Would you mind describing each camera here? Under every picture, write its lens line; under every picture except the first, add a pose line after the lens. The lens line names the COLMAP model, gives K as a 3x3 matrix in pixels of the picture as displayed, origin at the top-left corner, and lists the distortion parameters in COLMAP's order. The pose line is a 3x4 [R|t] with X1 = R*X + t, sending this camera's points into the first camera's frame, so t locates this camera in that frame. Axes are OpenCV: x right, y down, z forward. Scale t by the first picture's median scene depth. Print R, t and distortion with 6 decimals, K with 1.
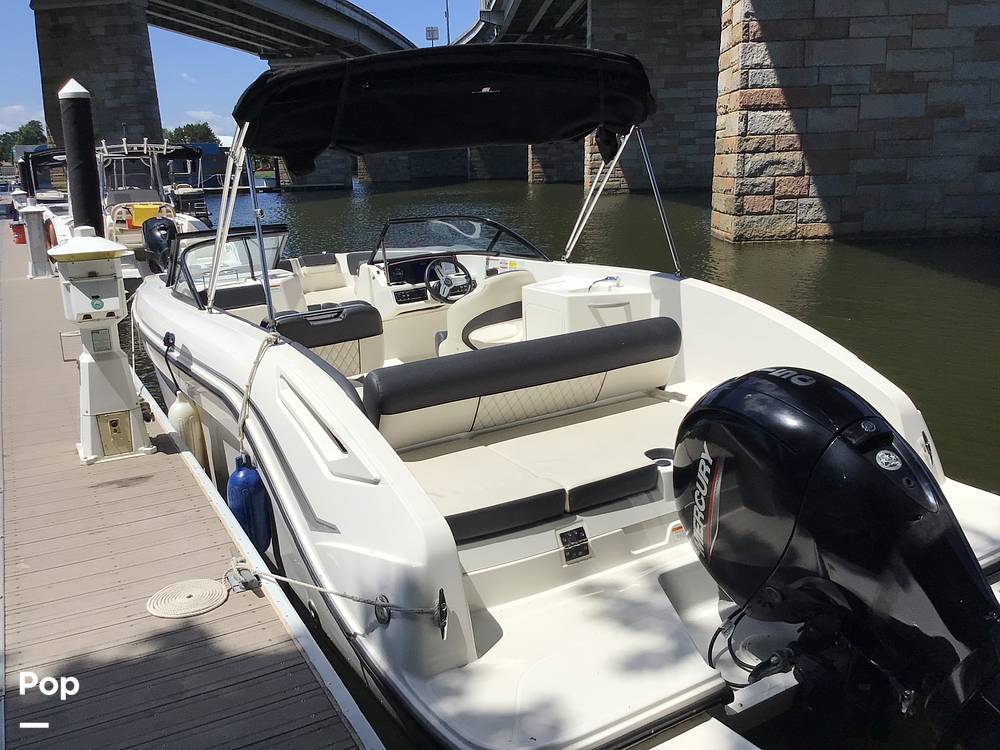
lens RADIAL K [[920.9, 0, 500.0], [0, 920.9, 375.0], [0, 0, 1]] dist [0.119983, -0.173876]
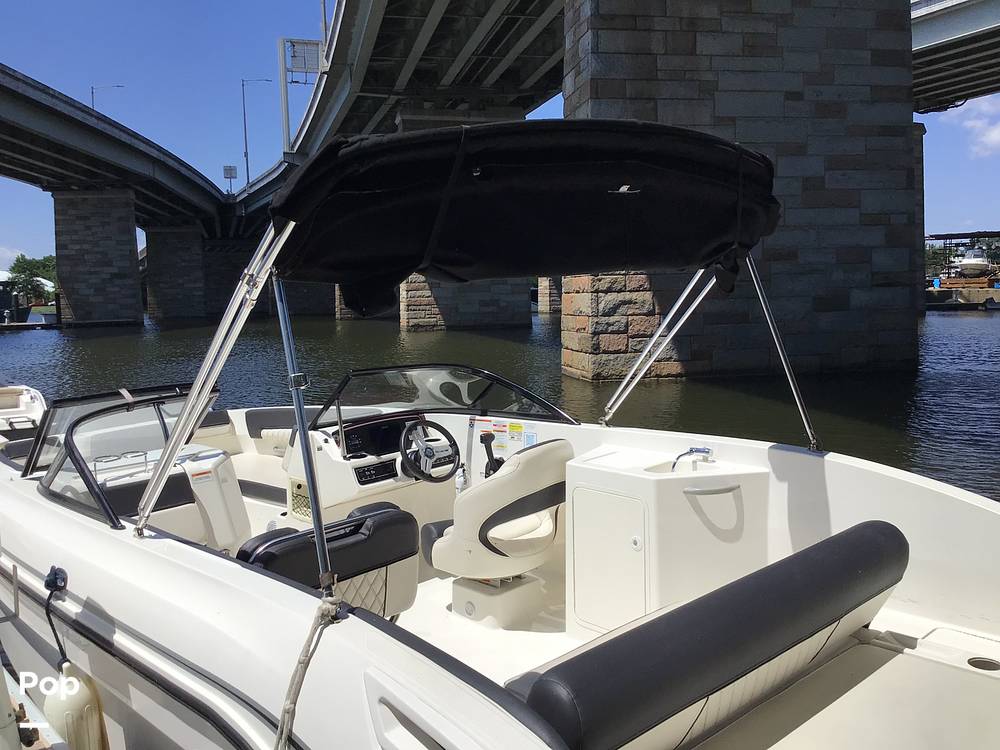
lens RADIAL K [[929.6, 0, 500.0], [0, 929.6, 375.0], [0, 0, 1]] dist [0.122387, -0.213210]
pose [[0.977998, -0.009341, 0.208405, -0.174169], [0.039359, 0.989318, -0.140362, -0.062036], [-0.204868, 0.145476, 0.967918, 0.288967]]
